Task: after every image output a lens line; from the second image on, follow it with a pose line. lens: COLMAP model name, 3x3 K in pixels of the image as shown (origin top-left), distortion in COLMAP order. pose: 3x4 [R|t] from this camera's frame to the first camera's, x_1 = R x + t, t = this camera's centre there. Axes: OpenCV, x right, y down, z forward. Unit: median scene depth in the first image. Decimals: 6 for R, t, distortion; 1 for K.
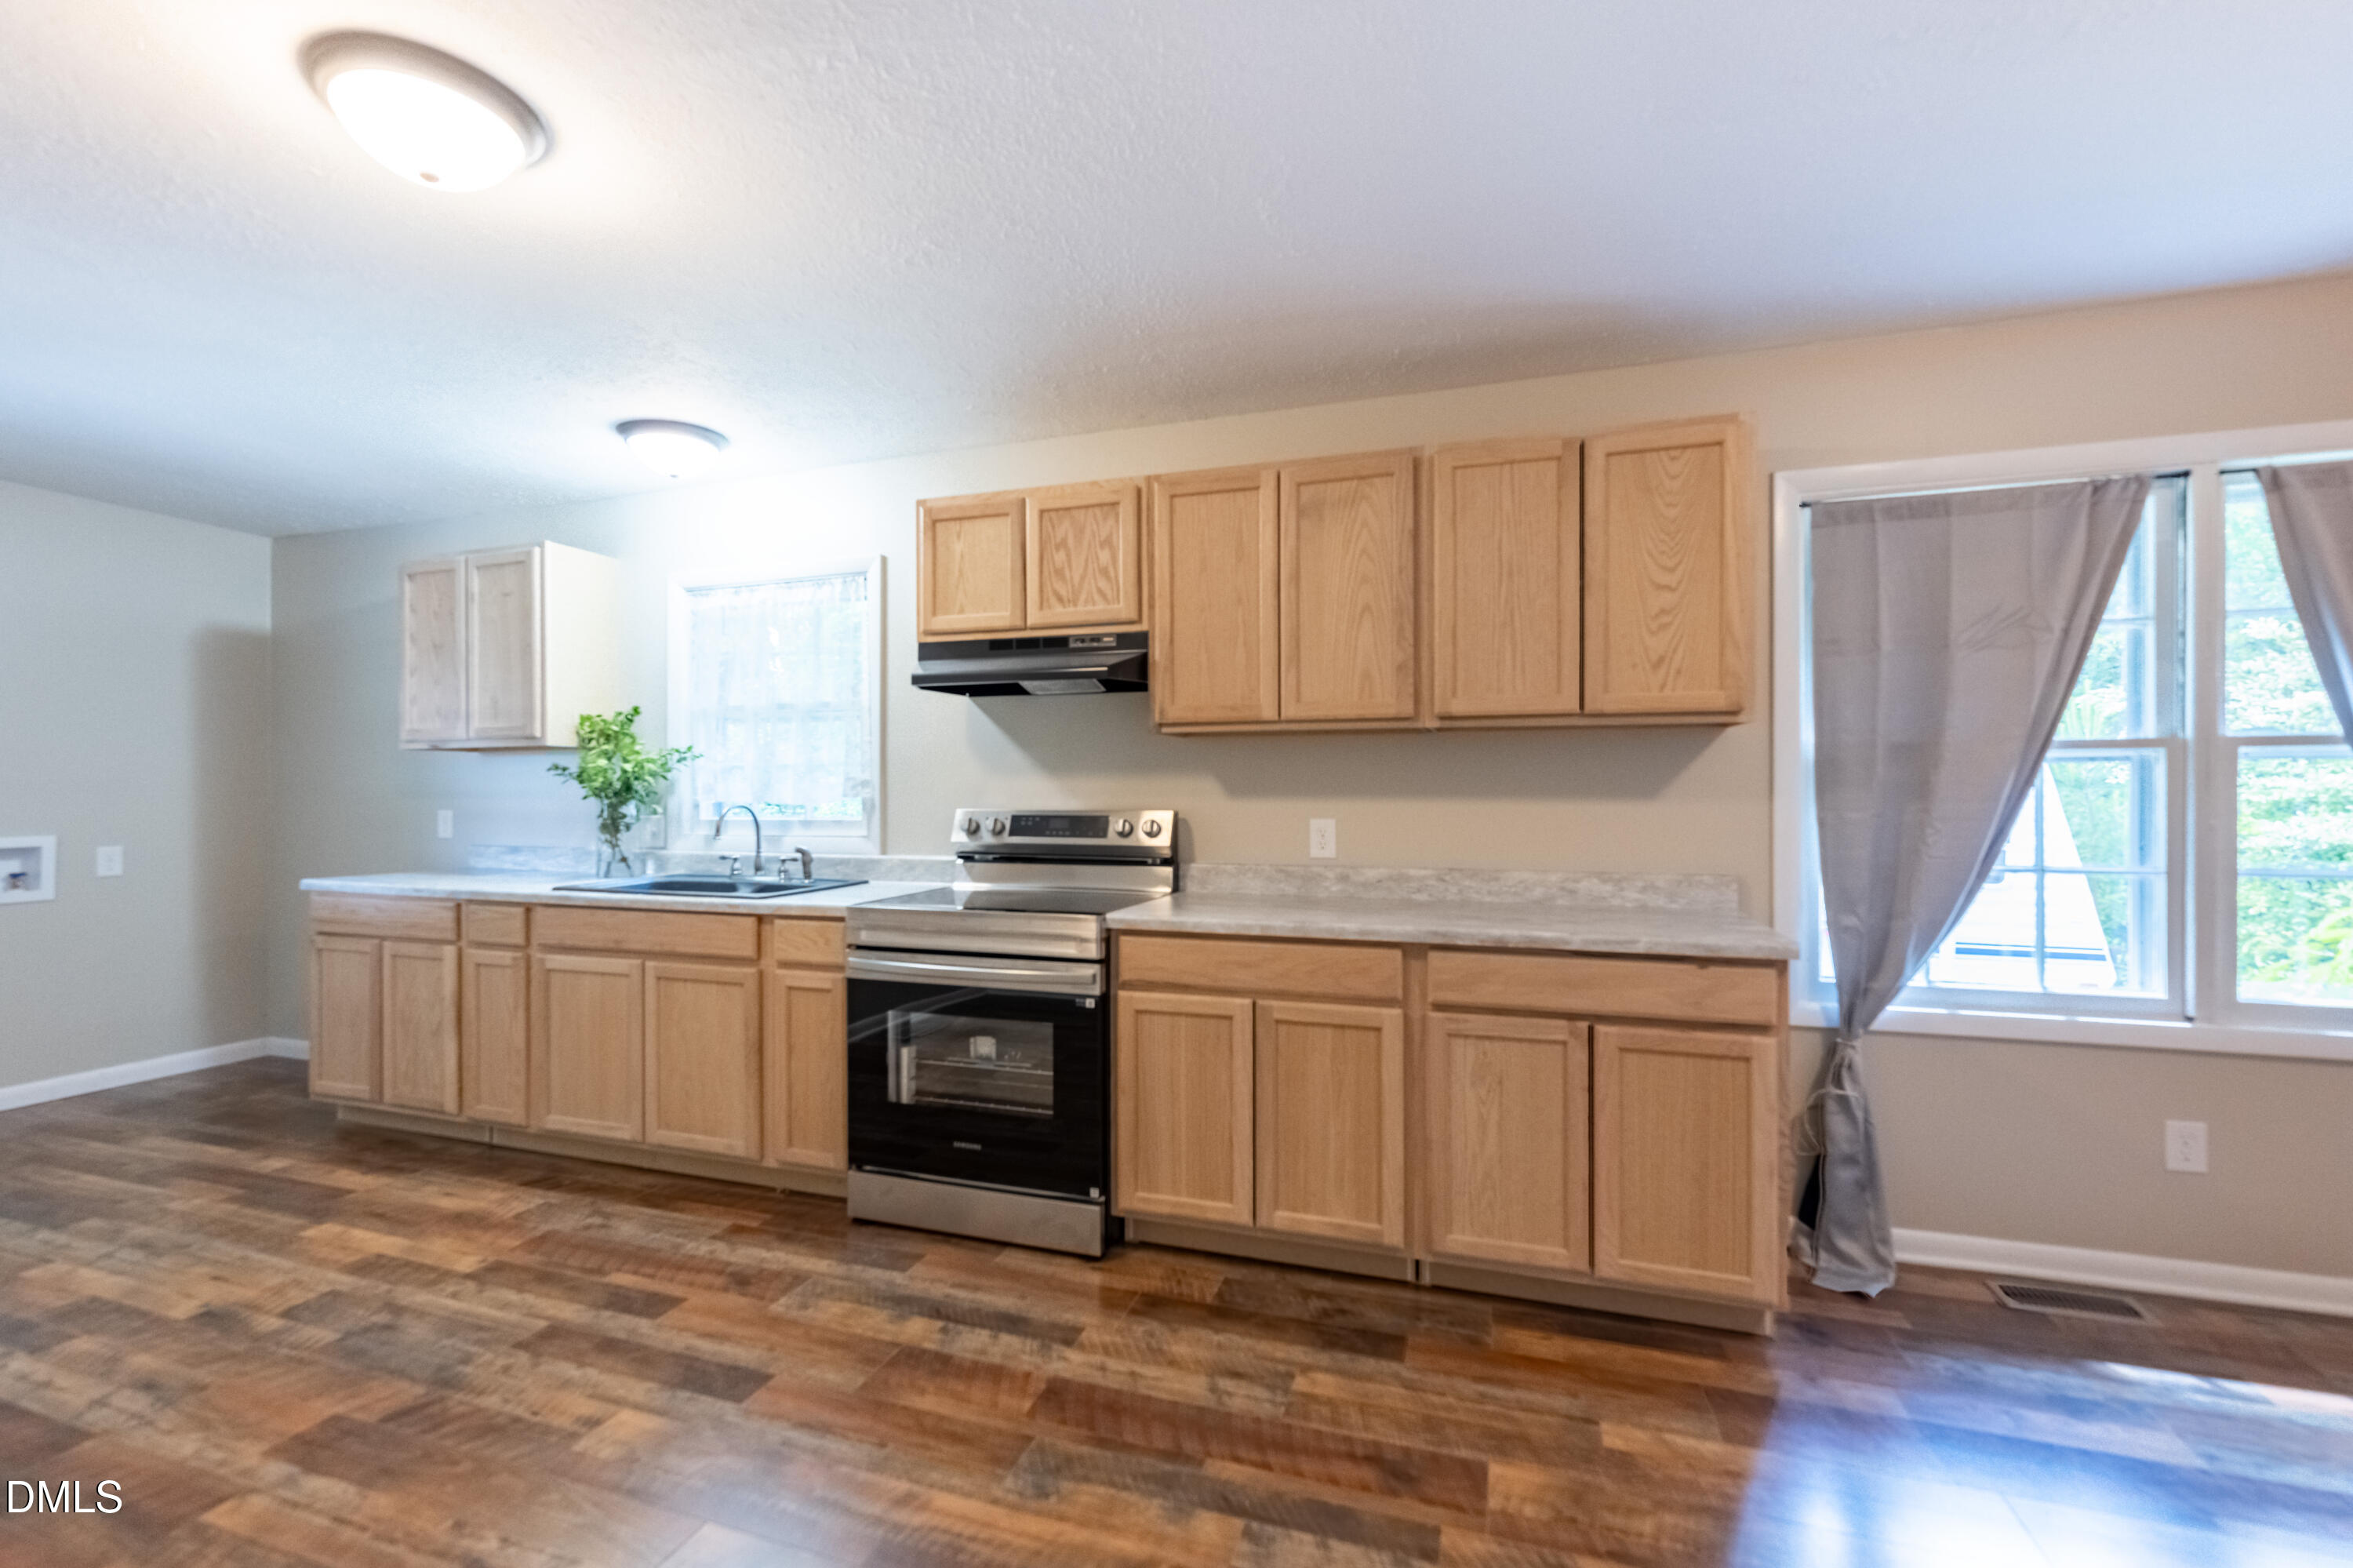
lens RADIAL K [[980.6, 0, 1160.5], [0, 980.6, 789.7], [0, 0, 1]] dist [0.000917, 0.000190]
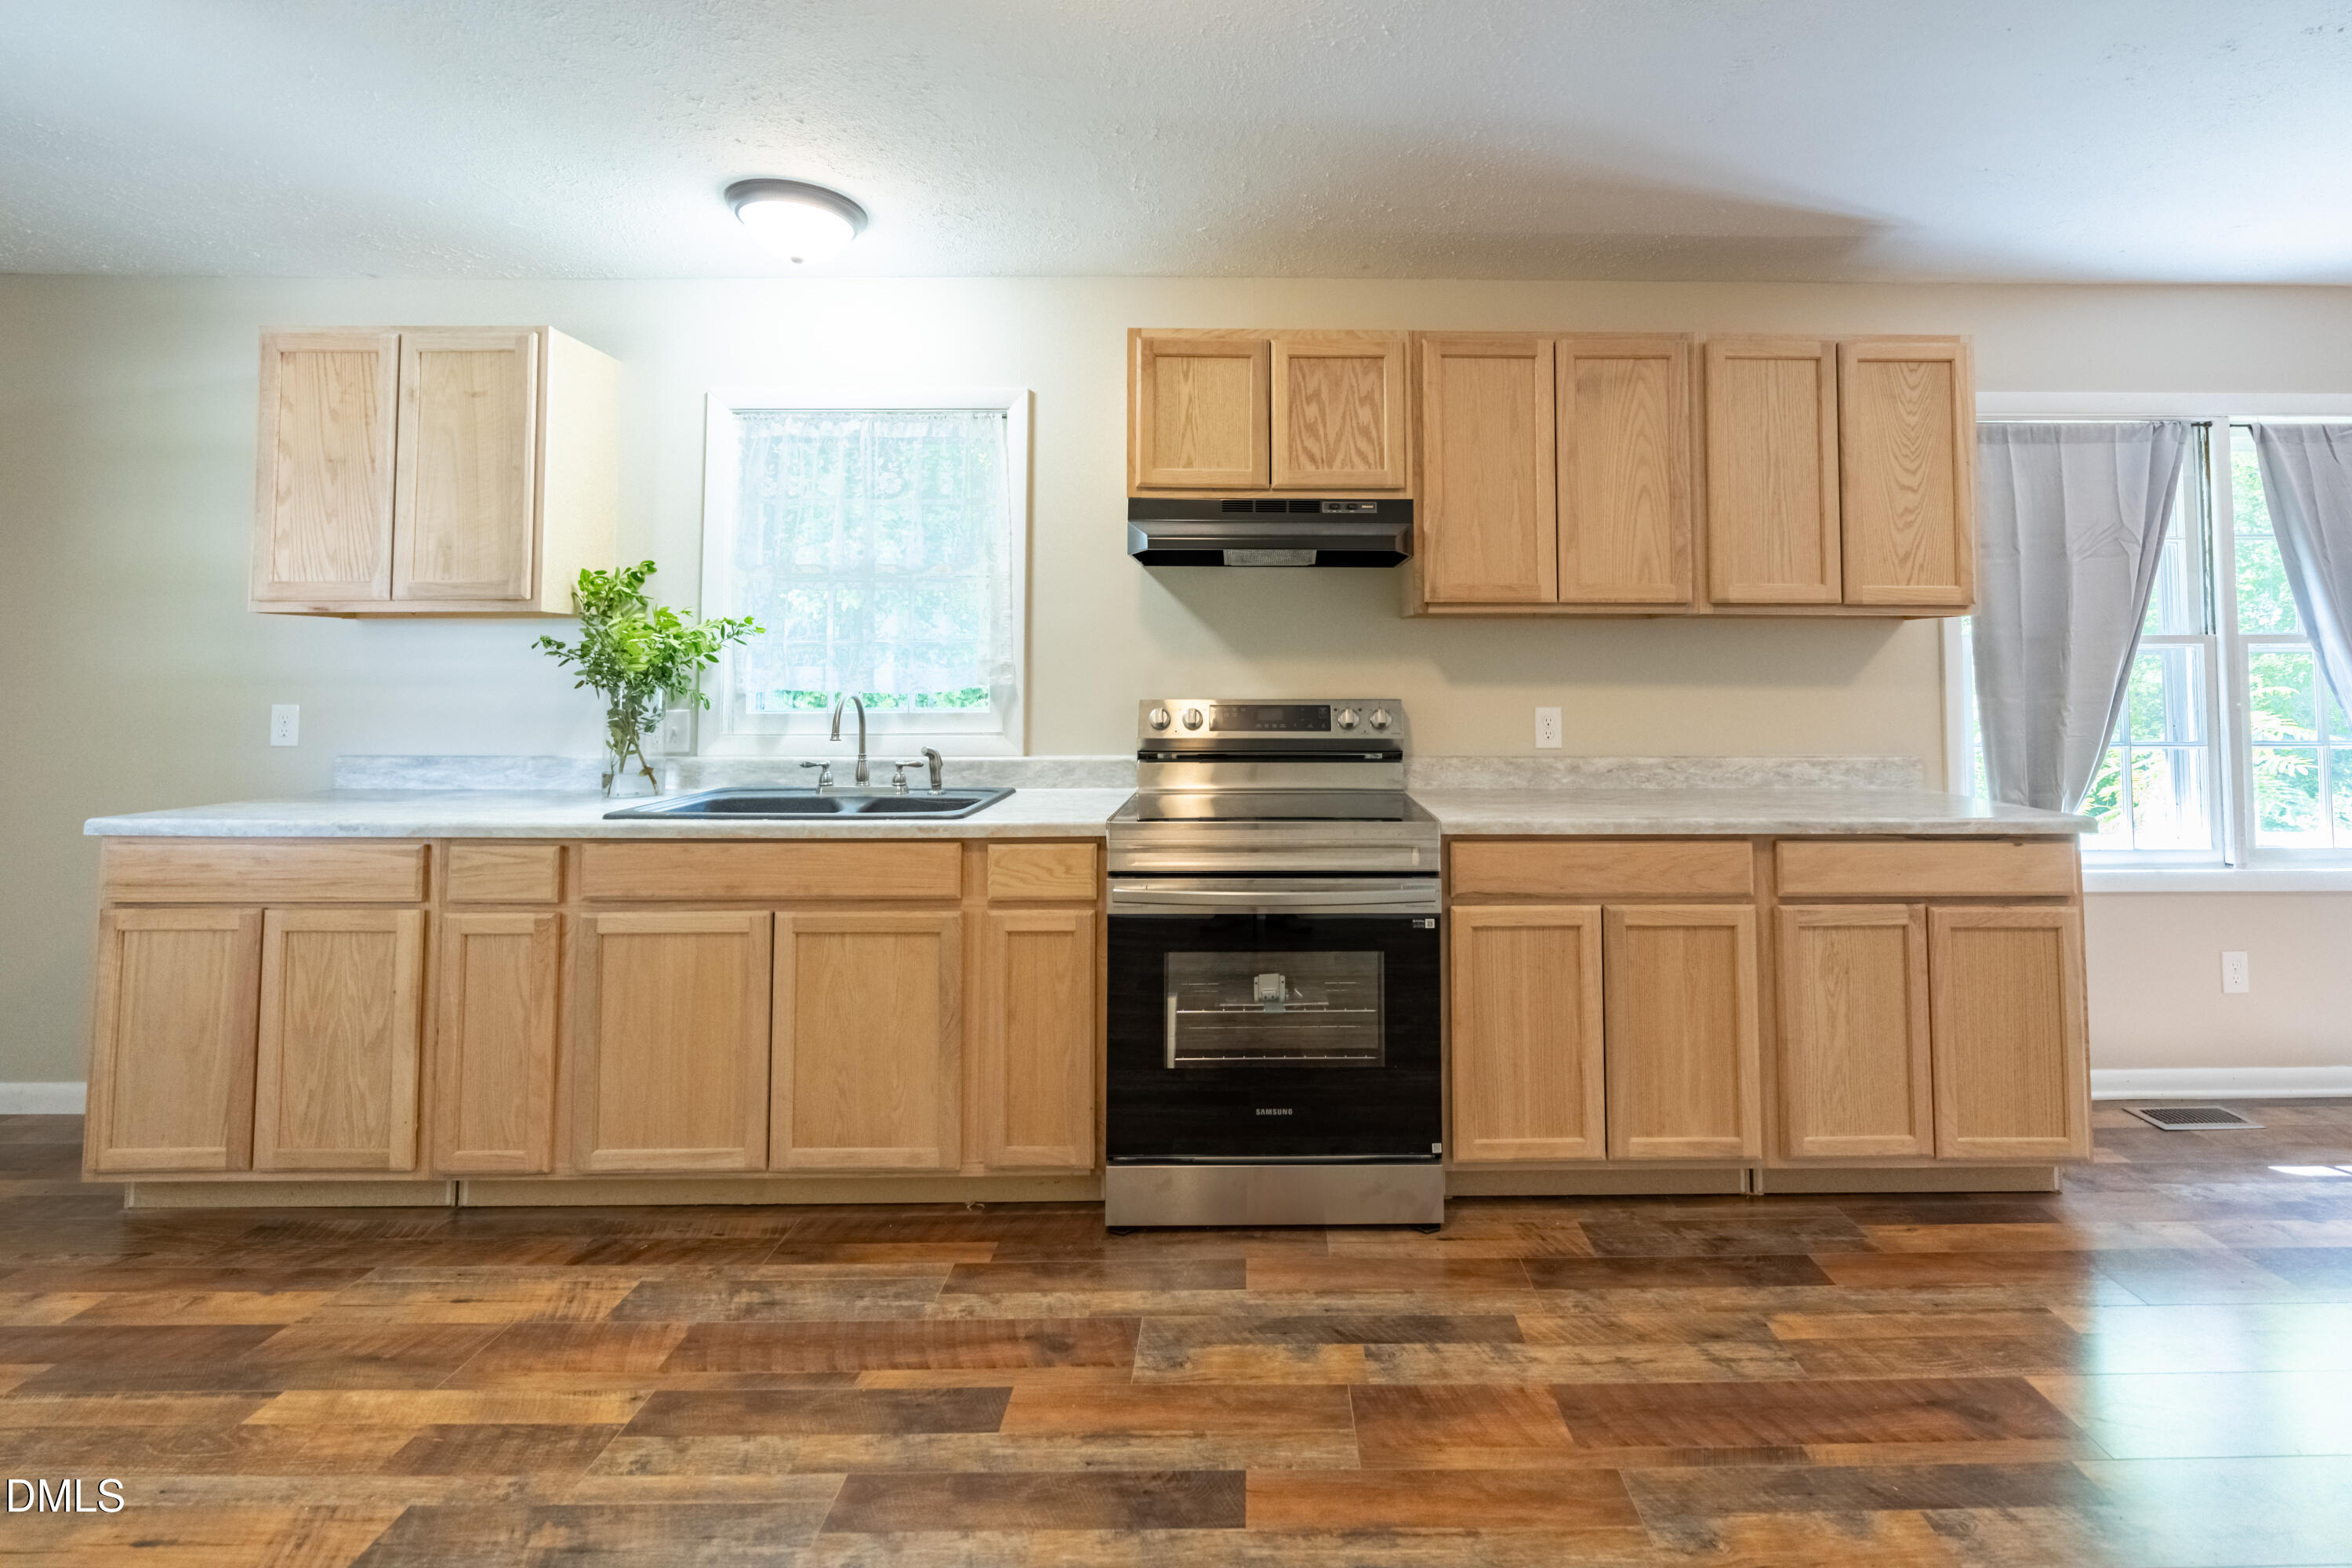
lens RADIAL K [[1002.8, 0, 1188.2], [0, 1002.8, 625.6], [0, 0, 1]] dist [0.000239, 0.000158]
pose [[0.944222, 0.018401, 0.328796, -0.567355], [-0.002055, 0.998747, -0.049992, 0.000139], [-0.329304, 0.046528, 0.943077, 0.224771]]
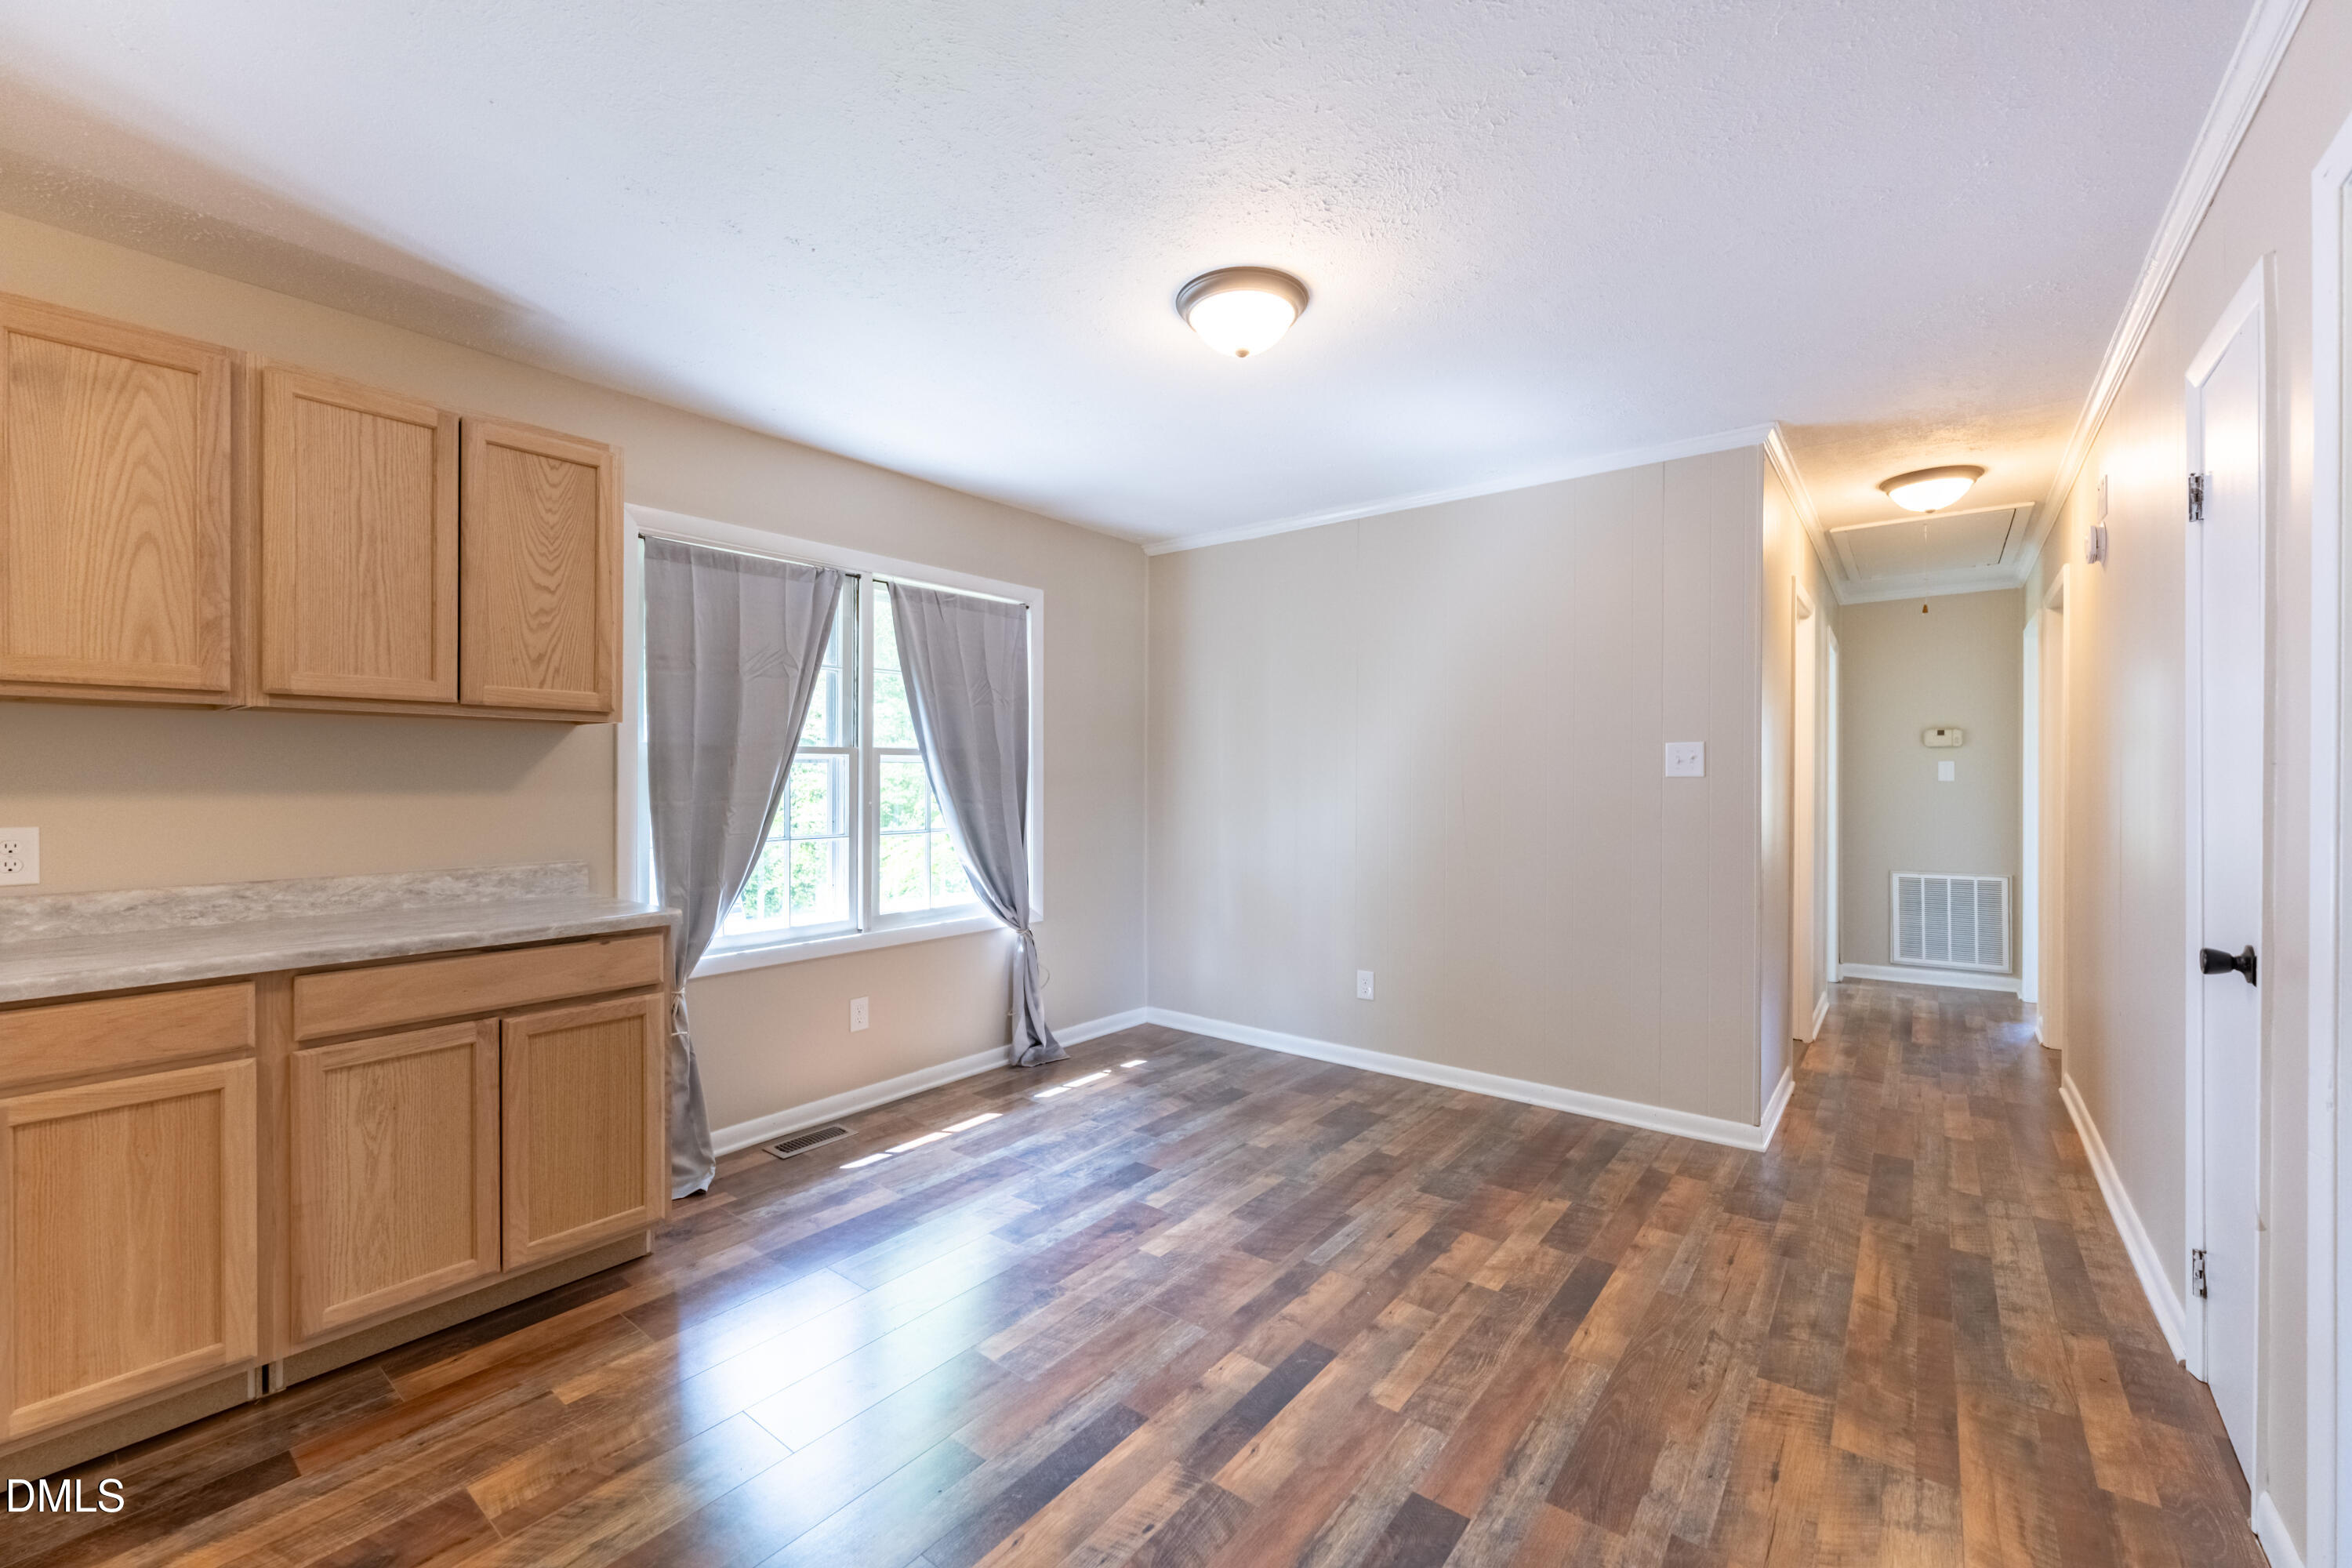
lens RADIAL K [[1002.3, 0, 1180.6], [0, 1002.3, 778.7], [0, 0, 1]] dist [-0.000334, 0.000064]
pose [[0.318711, 0.001492, 0.947851, -0.269397], [0.002398, 0.999994, -0.002380, -0.000074], [-0.947849, 0.003031, 0.318706, 0.020996]]
